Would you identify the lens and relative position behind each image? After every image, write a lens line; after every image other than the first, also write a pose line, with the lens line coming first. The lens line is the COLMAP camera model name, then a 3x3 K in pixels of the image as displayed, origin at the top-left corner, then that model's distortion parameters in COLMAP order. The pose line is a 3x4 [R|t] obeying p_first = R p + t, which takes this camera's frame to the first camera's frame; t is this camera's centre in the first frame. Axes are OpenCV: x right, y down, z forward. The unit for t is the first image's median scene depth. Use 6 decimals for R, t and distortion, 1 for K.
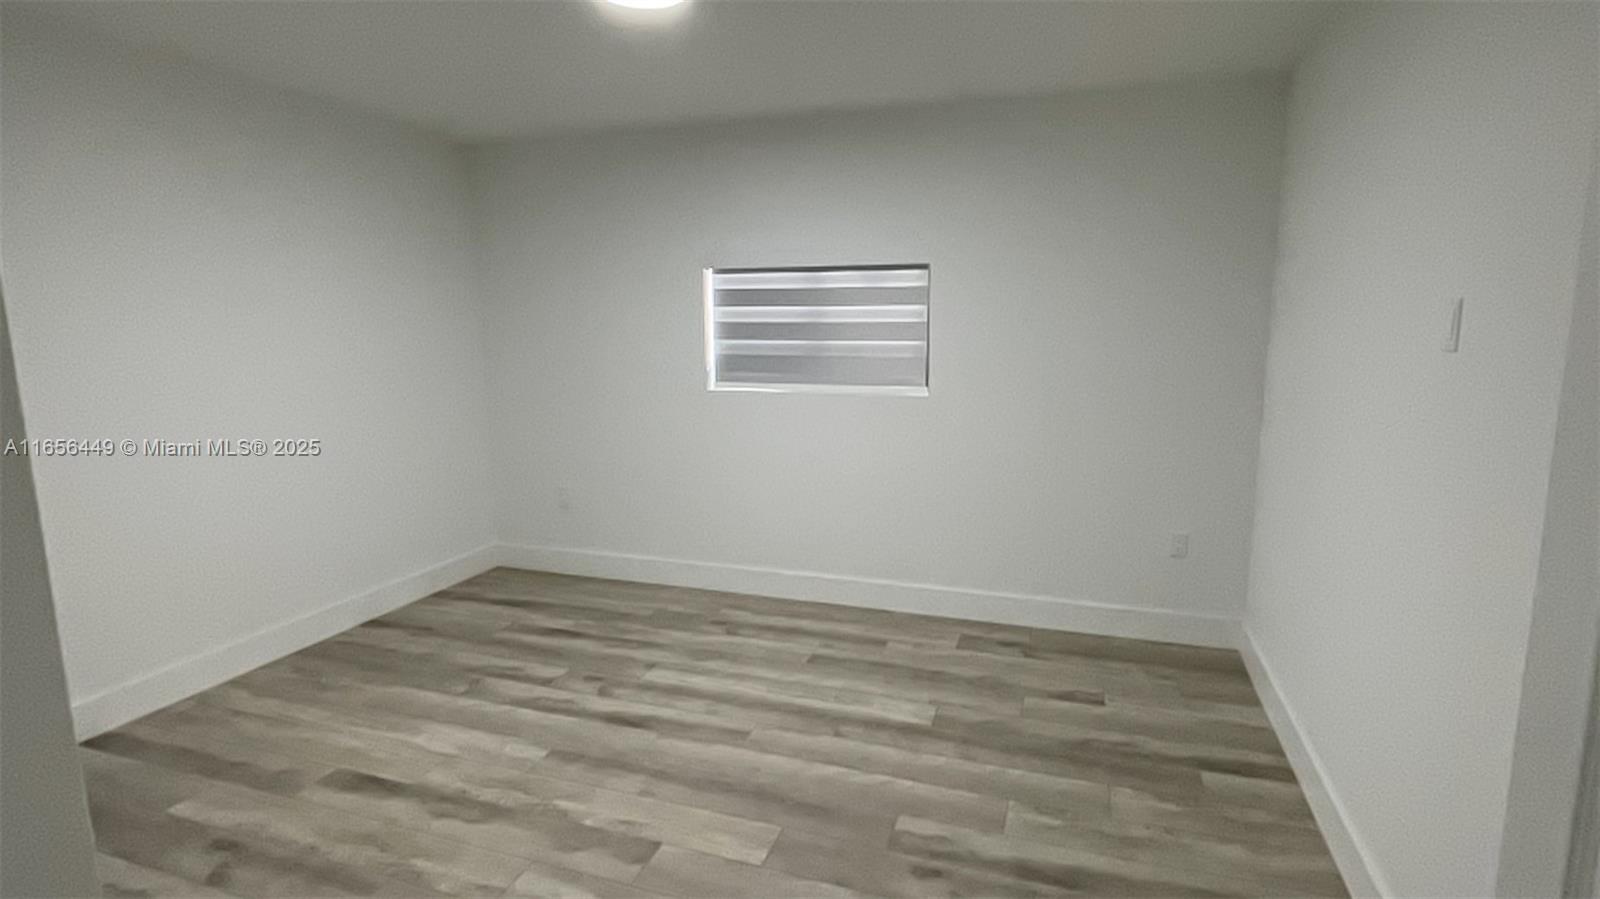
lens RADIAL K [[815.3, 0, 802.2], [0, 815.3, 440.7], [0, 0, 1]] dist [-0.006354, 0.004880]
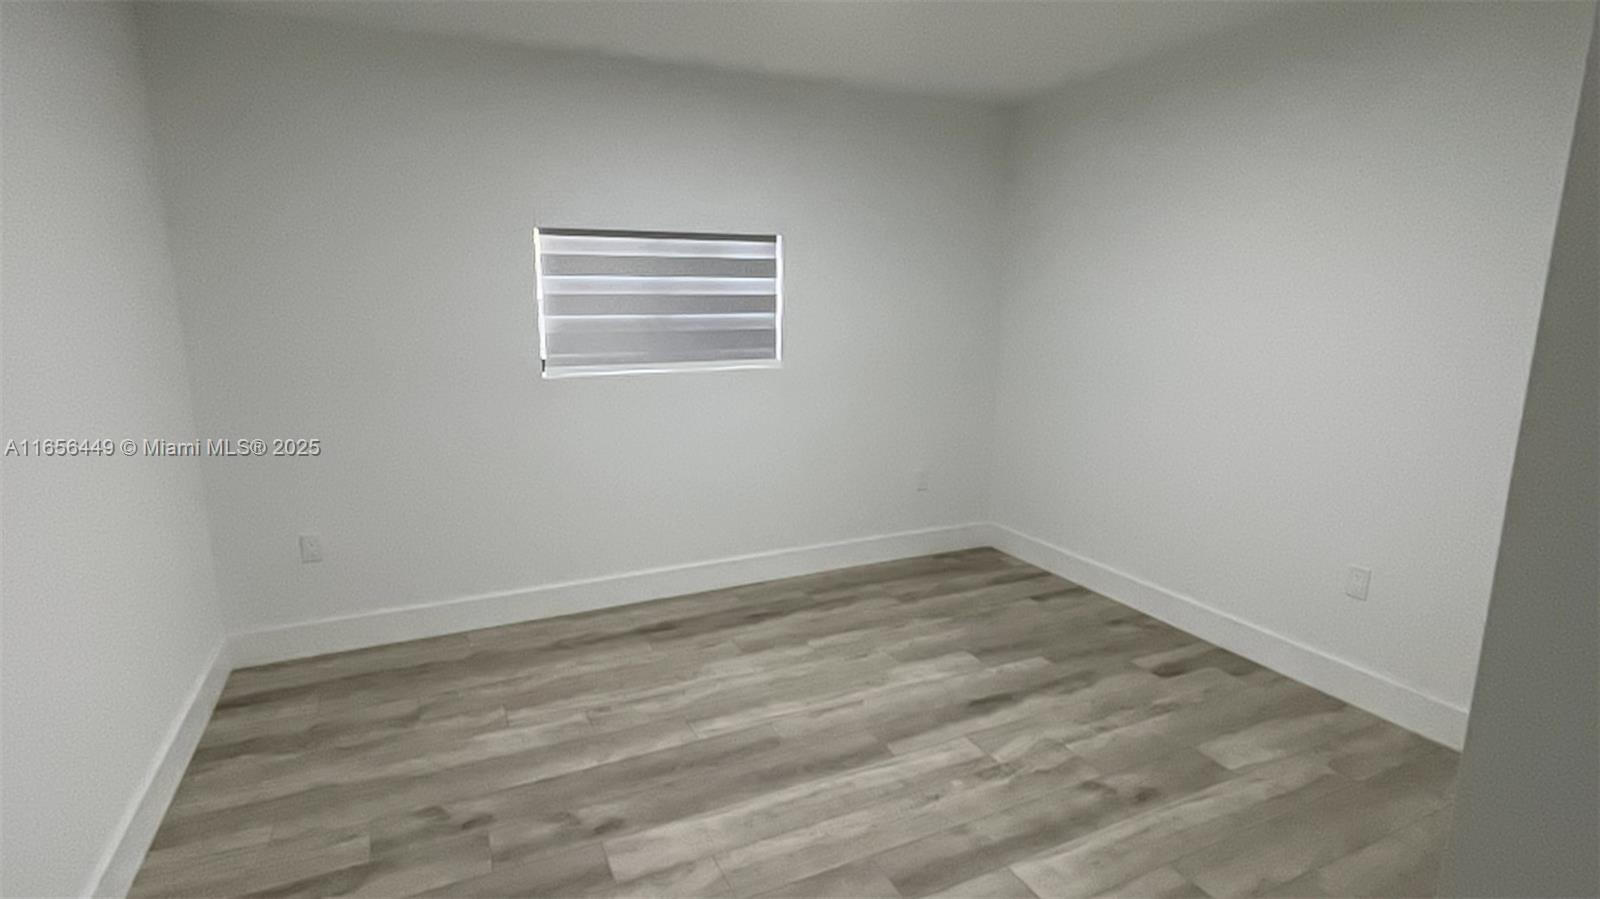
lens RADIAL K [[815.3, 0, 801.3], [0, 815.3, 459.1], [0, 0, 1]] dist [-0.006354, 0.004880]
pose [[0.714388, -0.138339, 0.685939, -0.514724], [0.099734, 0.990385, 0.095869, -0.033421], [-0.692606, -0.000076, 0.721316, 0.227338]]
